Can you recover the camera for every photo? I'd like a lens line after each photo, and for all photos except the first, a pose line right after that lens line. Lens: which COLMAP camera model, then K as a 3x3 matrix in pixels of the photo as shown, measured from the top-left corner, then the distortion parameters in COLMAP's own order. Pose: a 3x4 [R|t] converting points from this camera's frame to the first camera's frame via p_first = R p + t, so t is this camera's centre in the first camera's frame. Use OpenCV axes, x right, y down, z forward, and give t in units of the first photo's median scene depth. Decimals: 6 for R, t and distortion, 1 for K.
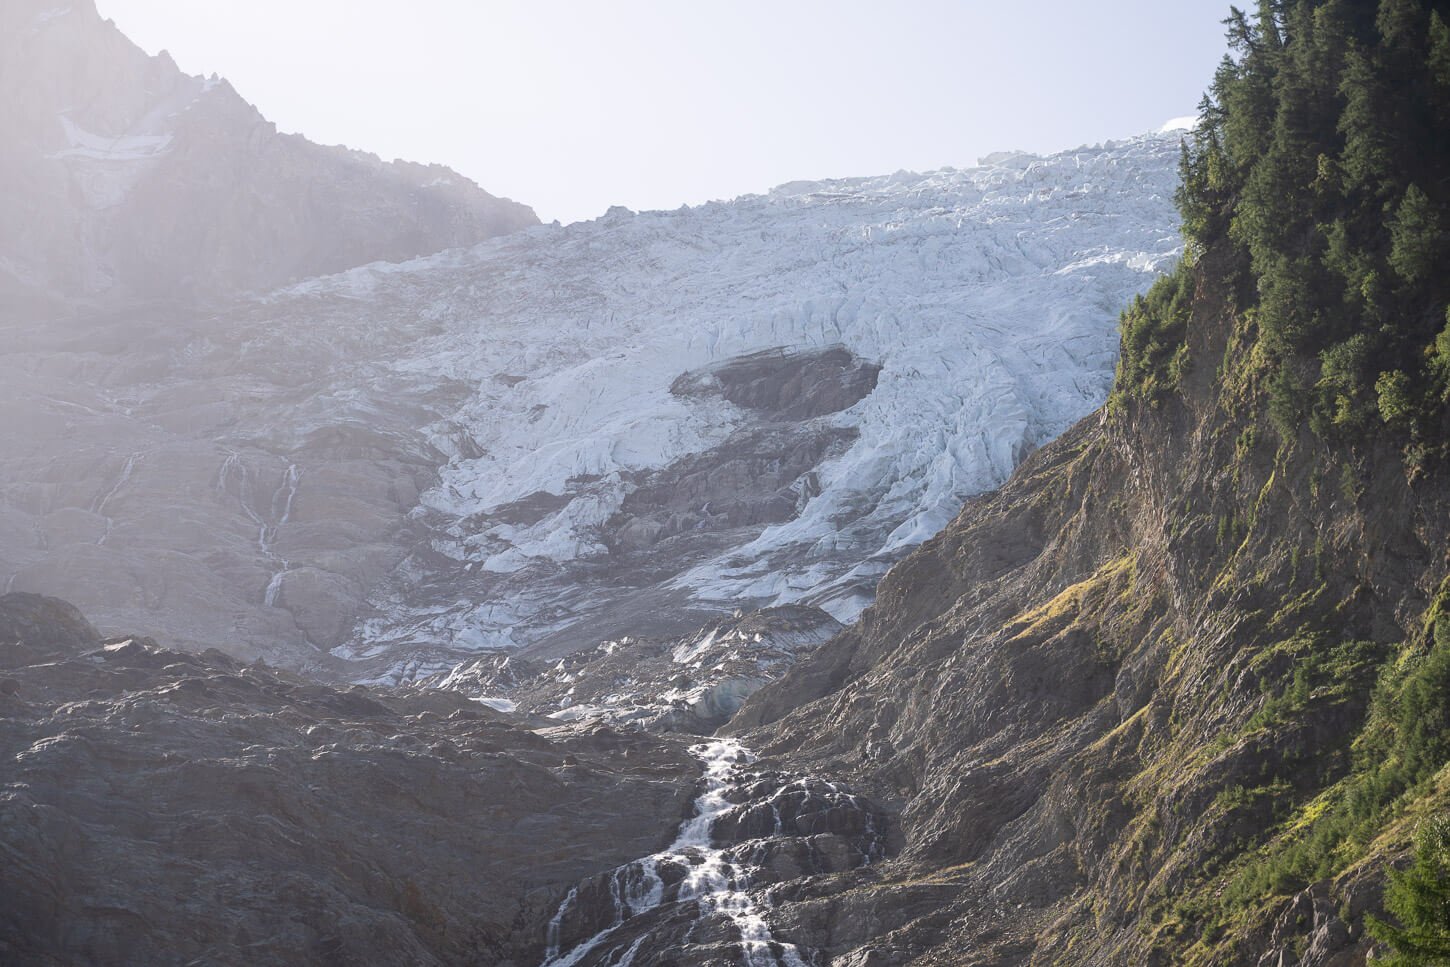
lens RADIAL K [[2892.9, 0, 725.0], [0, 2892.9, 483.5], [0, 0, 1]] dist [0.000567, -0.131038]
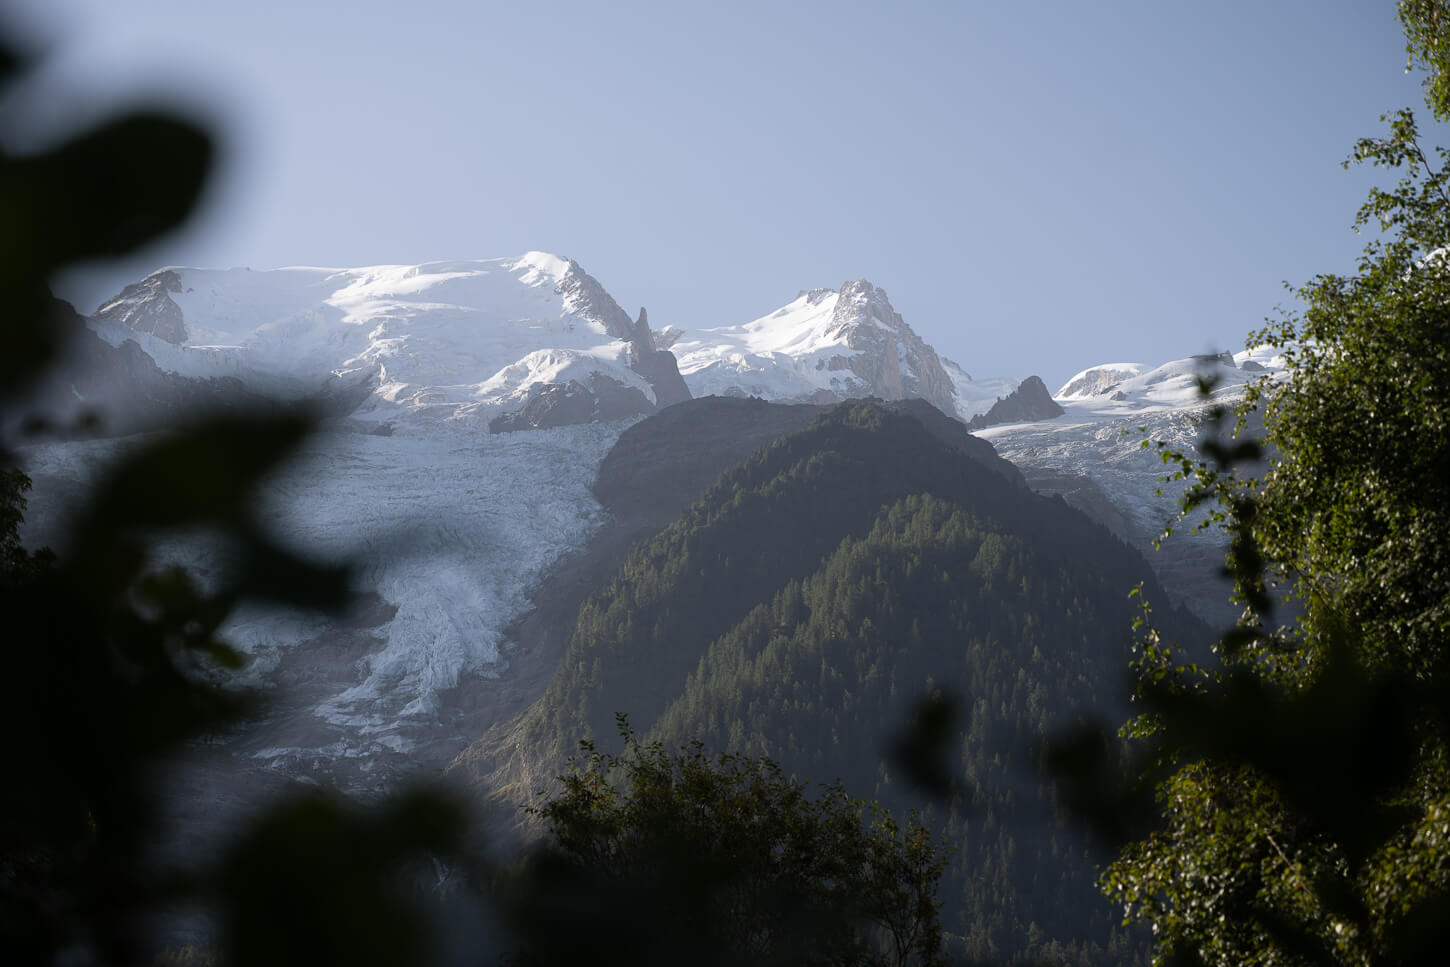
lens RADIAL K [[2892.9, 0, 725.0], [0, 2892.9, 483.5], [0, 0, 1]] dist [0.000567, -0.131038]
pose [[0.962217, 0.133387, 0.237374, -0.268481], [-0.137951, 0.990436, 0.002641, -0.194962], [-0.234751, -0.035288, 0.971415, -1.340431]]
